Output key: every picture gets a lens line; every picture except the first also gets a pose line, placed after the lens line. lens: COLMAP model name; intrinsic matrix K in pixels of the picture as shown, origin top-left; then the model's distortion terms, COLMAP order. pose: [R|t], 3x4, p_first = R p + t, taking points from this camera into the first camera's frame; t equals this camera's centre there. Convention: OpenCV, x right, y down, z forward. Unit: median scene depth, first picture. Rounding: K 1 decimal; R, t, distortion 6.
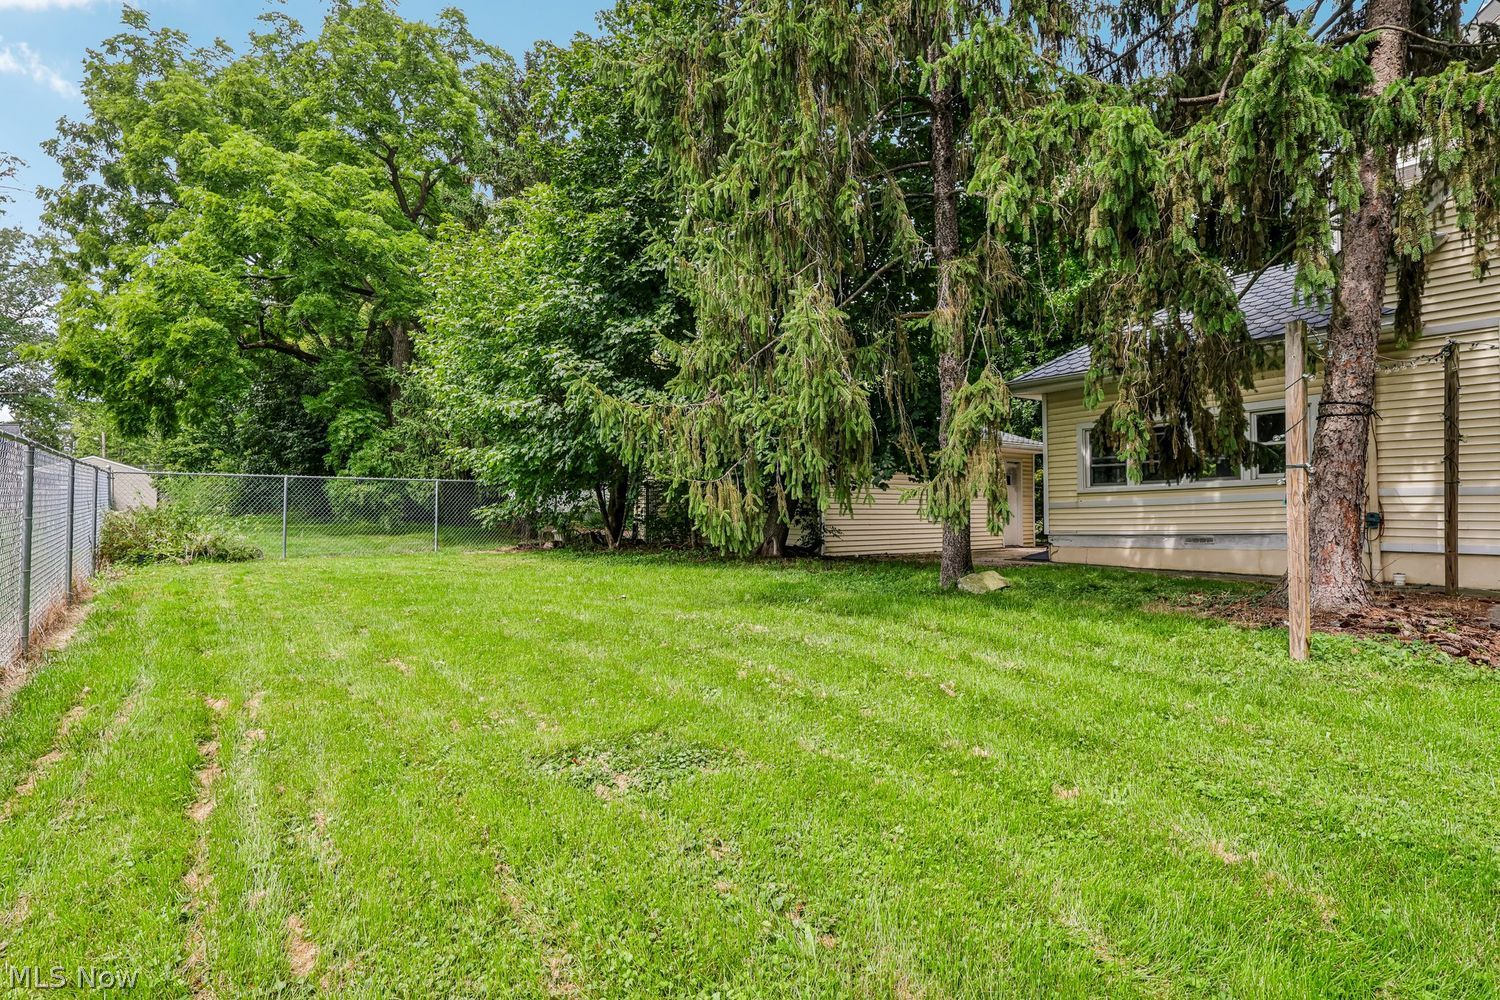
lens RADIAL K [[735.4, 0, 750.0], [0, 735.4, 500.0], [0, 0, 1]] dist [0.015480, -0.000001]
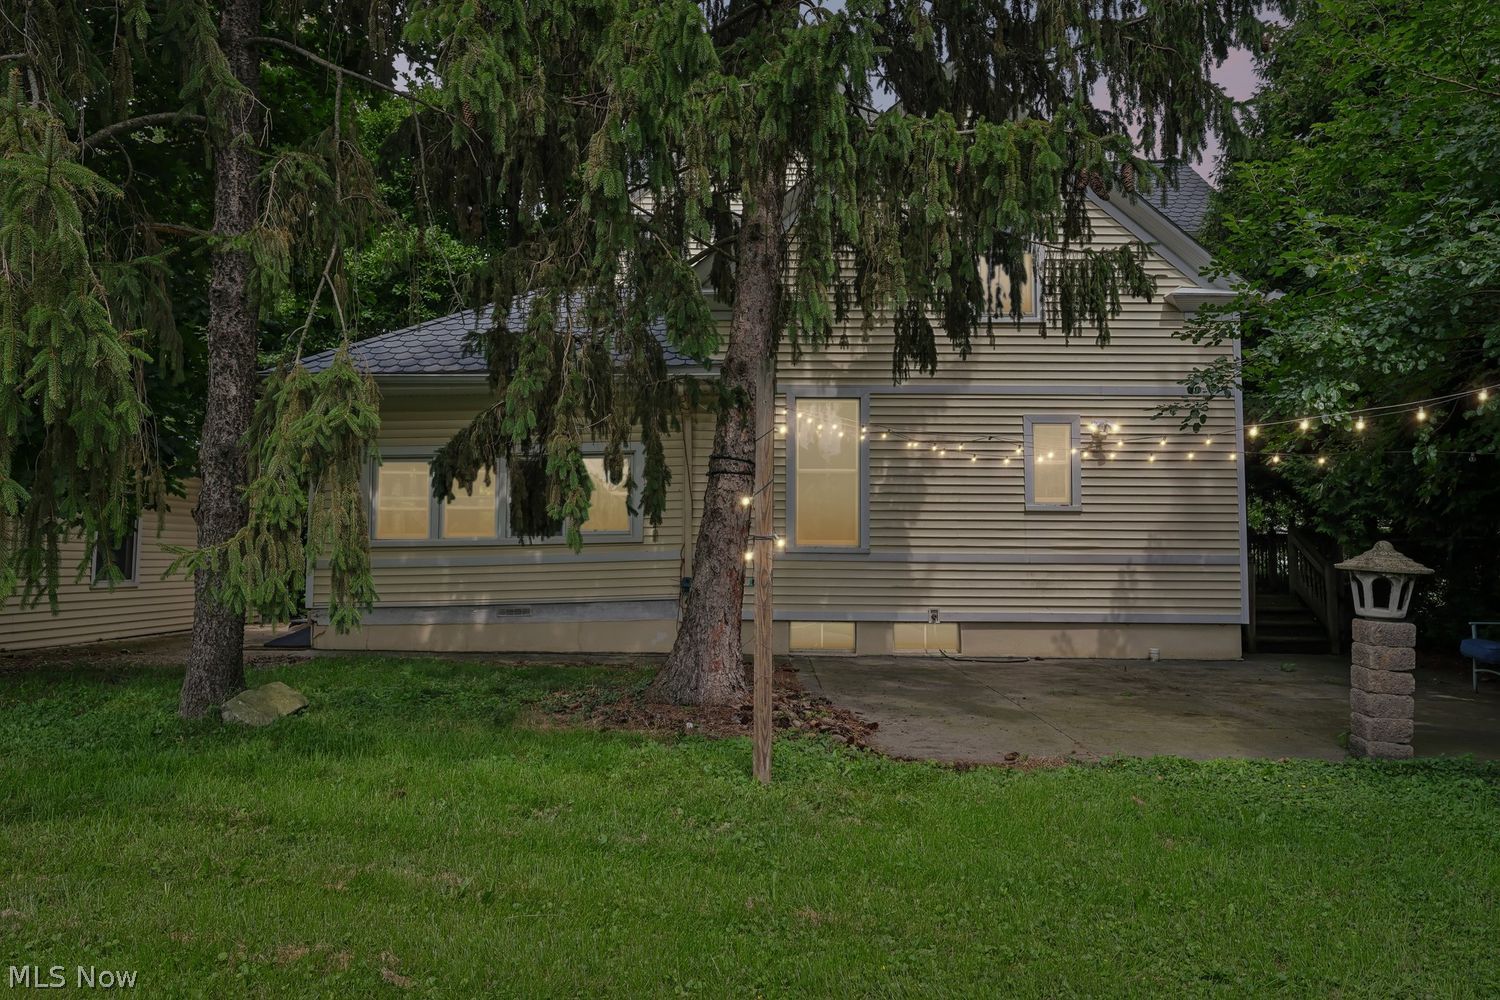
lens RADIAL K [[997.6, 0, 750.0], [0, 997.6, 500.0], [0, 0, 1]] dist [-0.001741, -0.002761]
pose [[0.628620, 0.053314, 0.775883, -0.068863], [-0.021317, 0.998454, -0.051336, -0.018182], [-0.777421, 0.015732, 0.628784, 0.195388]]
